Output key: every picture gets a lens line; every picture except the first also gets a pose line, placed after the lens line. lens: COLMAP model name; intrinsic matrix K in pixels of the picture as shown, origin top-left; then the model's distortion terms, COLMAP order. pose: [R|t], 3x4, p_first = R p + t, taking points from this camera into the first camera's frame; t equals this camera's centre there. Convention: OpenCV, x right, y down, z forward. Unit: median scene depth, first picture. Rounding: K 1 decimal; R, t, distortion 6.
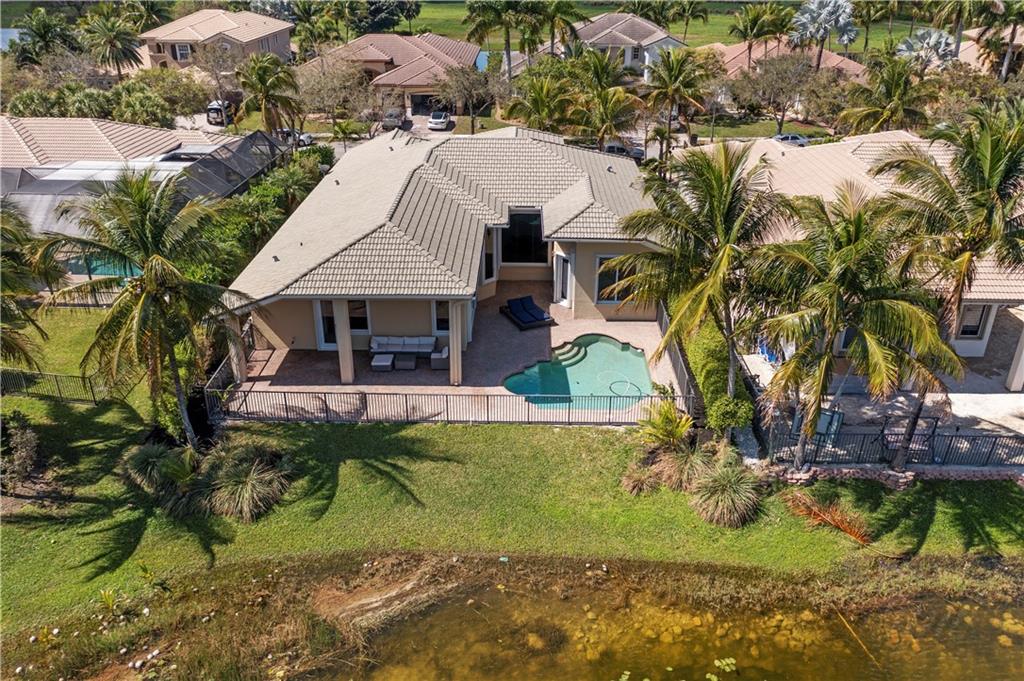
lens RADIAL K [[812.5, 0, 512.0], [0, 812.5, 340.5], [0, 0, 1]] dist [-0.012043, 0.004174]
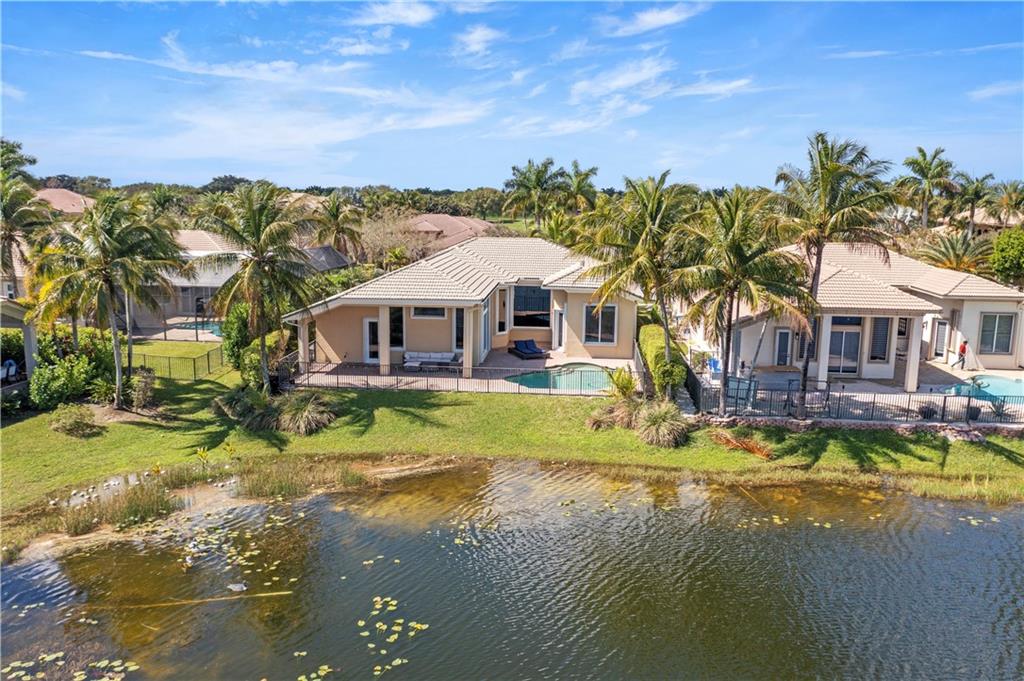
lens RADIAL K [[812.5, 0, 512.0], [0, 812.5, 340.5], [0, 0, 1]] dist [-0.012043, 0.004174]
pose [[0.997945, 0.020136, -0.060830, 0.093489], [-0.036139, 0.960814, -0.274829, 0.409566], [0.052912, 0.276463, 0.959567, -0.299047]]
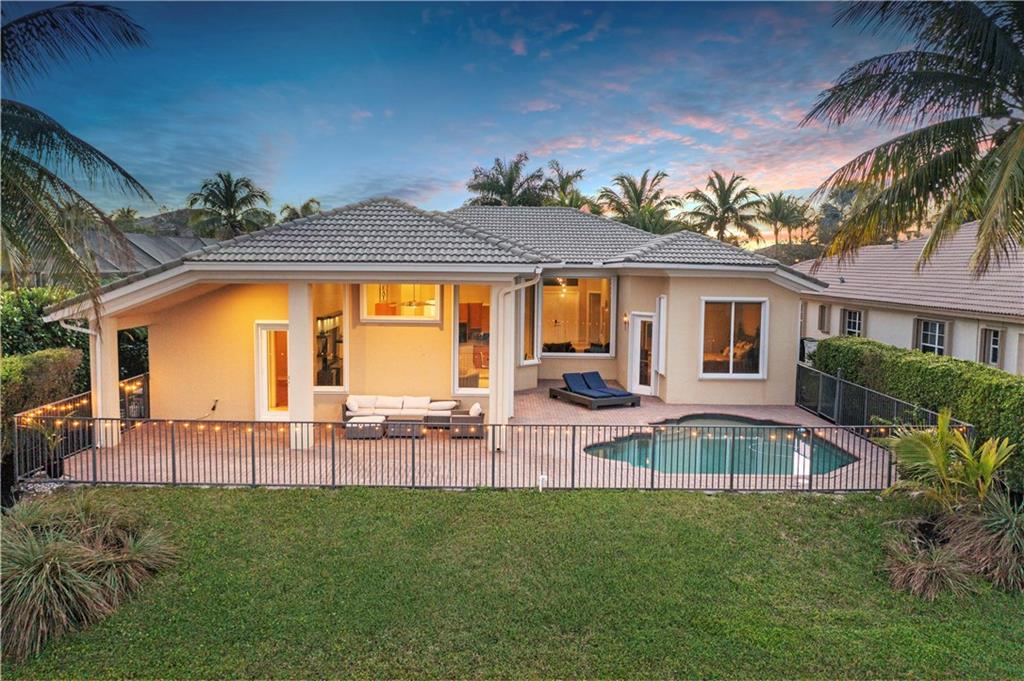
lens RADIAL K [[812.5, 0, 512.0], [0, 812.5, 340.5], [0, 0, 1]] dist [-0.012043, 0.004174]
pose [[0.999537, 0.007242, 0.029557, -0.089581], [0.003642, 0.935820, -0.352459, 0.208776], [-0.030213, 0.352404, 0.935360, 0.534837]]
